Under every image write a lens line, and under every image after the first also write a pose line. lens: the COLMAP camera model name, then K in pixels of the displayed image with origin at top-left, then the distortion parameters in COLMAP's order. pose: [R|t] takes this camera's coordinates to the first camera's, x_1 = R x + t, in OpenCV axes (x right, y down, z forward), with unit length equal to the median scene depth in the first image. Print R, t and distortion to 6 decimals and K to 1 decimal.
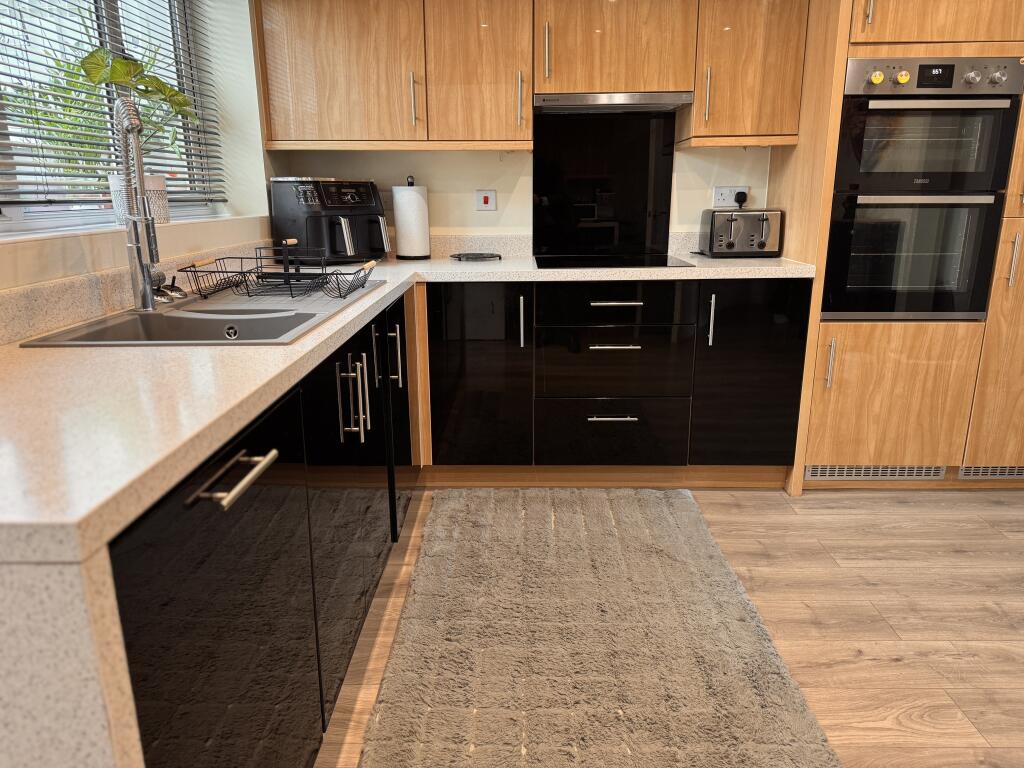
lens RADIAL K [[726.1, 0, 513.0], [0, 726.1, 392.8], [0, 0, 1]] dist [0.038832, -0.049060]
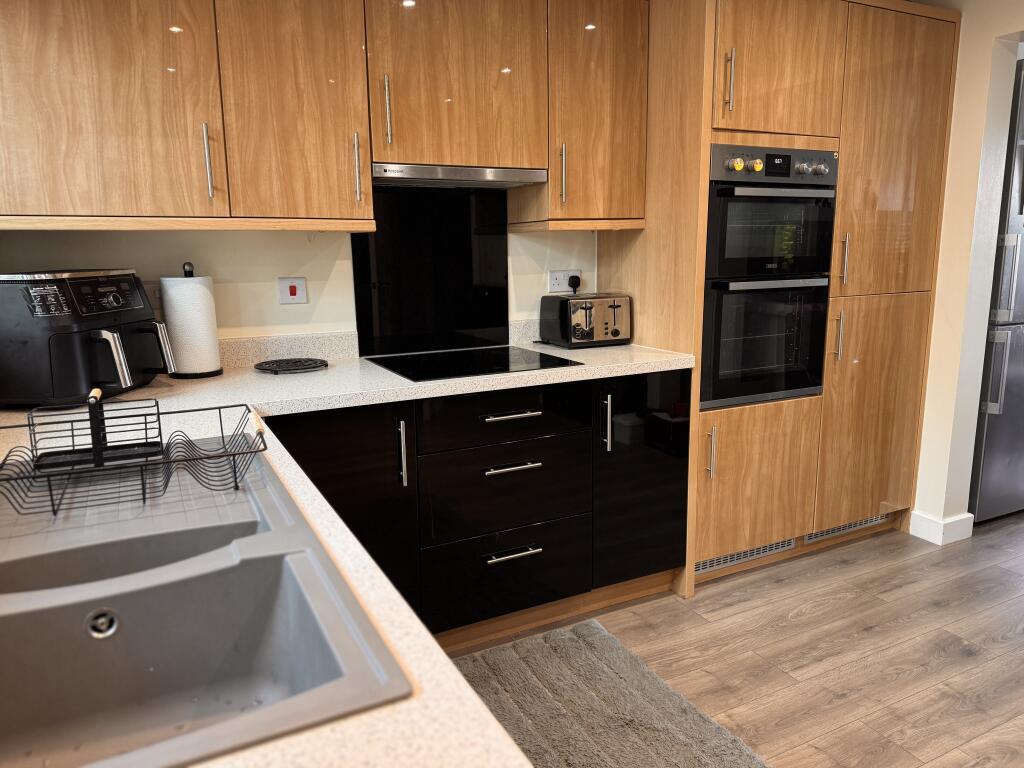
lens RADIAL K [[726.1, 0, 516.6], [0, 726.1, 387.2], [0, 0, 1]] dist [0.038832, -0.049060]
pose [[0.882756, -0.094109, 0.460309, -0.218068], [0.131872, 0.989980, -0.050498, -0.110674], [-0.450944, 0.105279, 0.886321, 0.262870]]
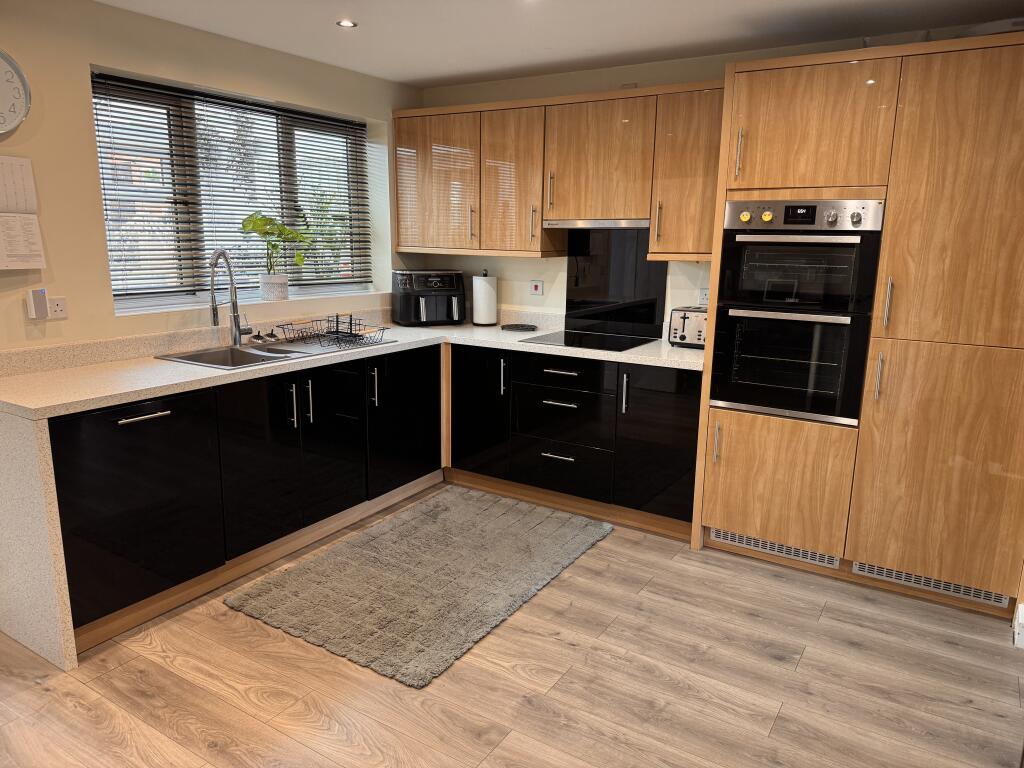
lens RADIAL K [[726.1, 0, 516.3], [0, 726.1, 399.0], [0, 0, 1]] dist [0.038832, -0.049060]
pose [[0.849389, 0.135916, -0.509965, 0.750371], [-0.160044, 0.987104, -0.003483, -0.053768], [0.502915, 0.084575, 0.860188, -0.205254]]
